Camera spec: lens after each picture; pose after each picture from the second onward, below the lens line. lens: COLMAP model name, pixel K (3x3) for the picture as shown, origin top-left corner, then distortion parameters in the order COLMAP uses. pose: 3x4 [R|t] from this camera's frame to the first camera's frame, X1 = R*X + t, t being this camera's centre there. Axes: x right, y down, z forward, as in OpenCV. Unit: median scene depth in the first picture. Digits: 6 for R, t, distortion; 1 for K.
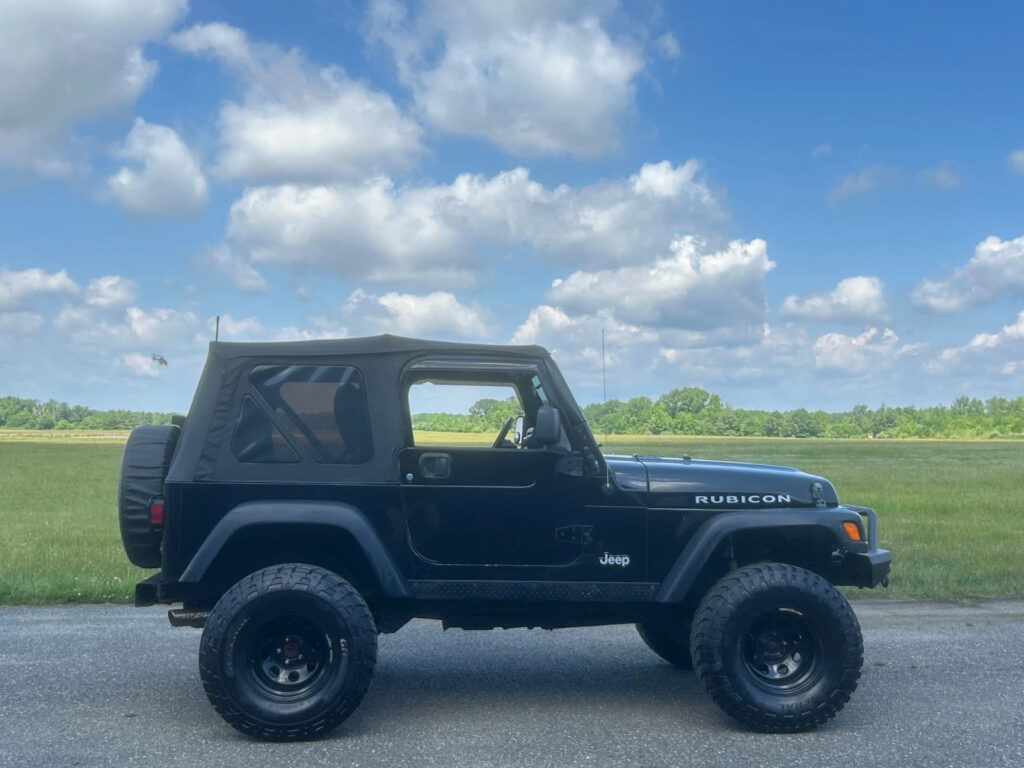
lens RADIAL K [[1205.9, 0, 502.0], [0, 1205.9, 384.9], [0, 0, 1]] dist [0.161487, -0.408611]
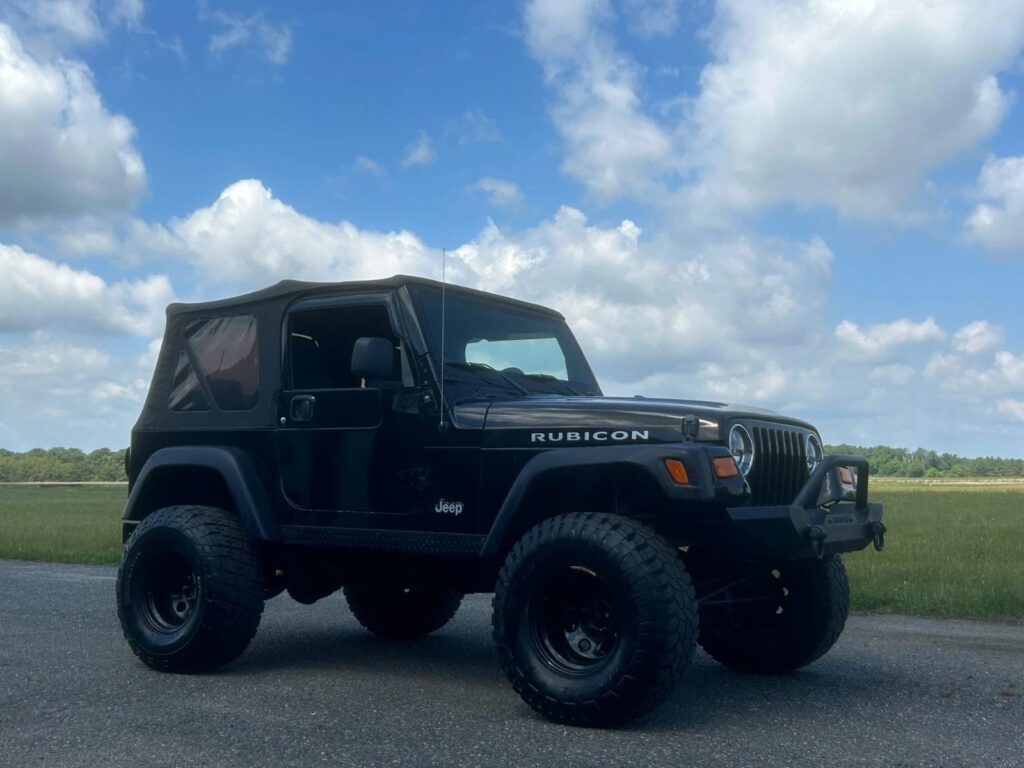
lens RADIAL K [[1205.9, 0, 502.0], [0, 1205.9, 384.9], [0, 0, 1]] dist [0.161487, -0.408611]
pose [[0.767090, -0.054353, -0.639233, 0.680741], [0.028081, 0.998294, -0.051185, 0.101169], [0.640924, 0.021314, 0.767308, 0.351295]]
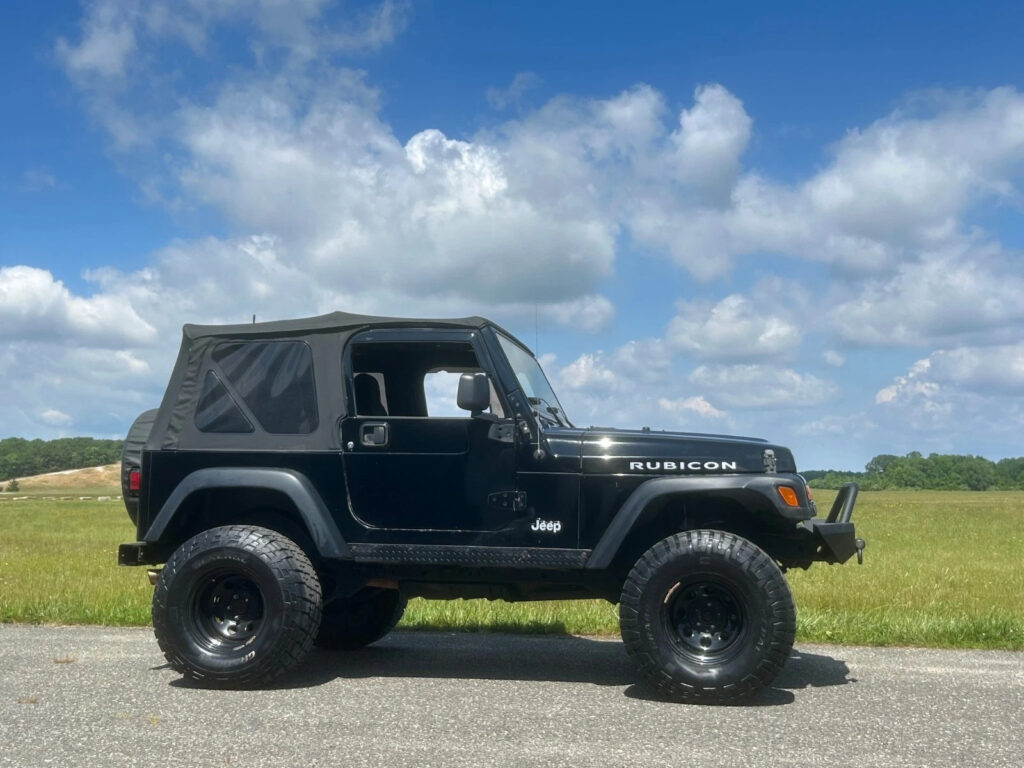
lens RADIAL K [[1205.9, 0, 502.0], [0, 1205.9, 384.9], [0, 0, 1]] dist [0.161487, -0.408611]
pose [[0.962202, -0.027037, -0.270990, 0.328725], [0.012844, 0.998458, -0.054011, 0.081365], [0.272033, 0.048489, 0.961066, 0.028488]]
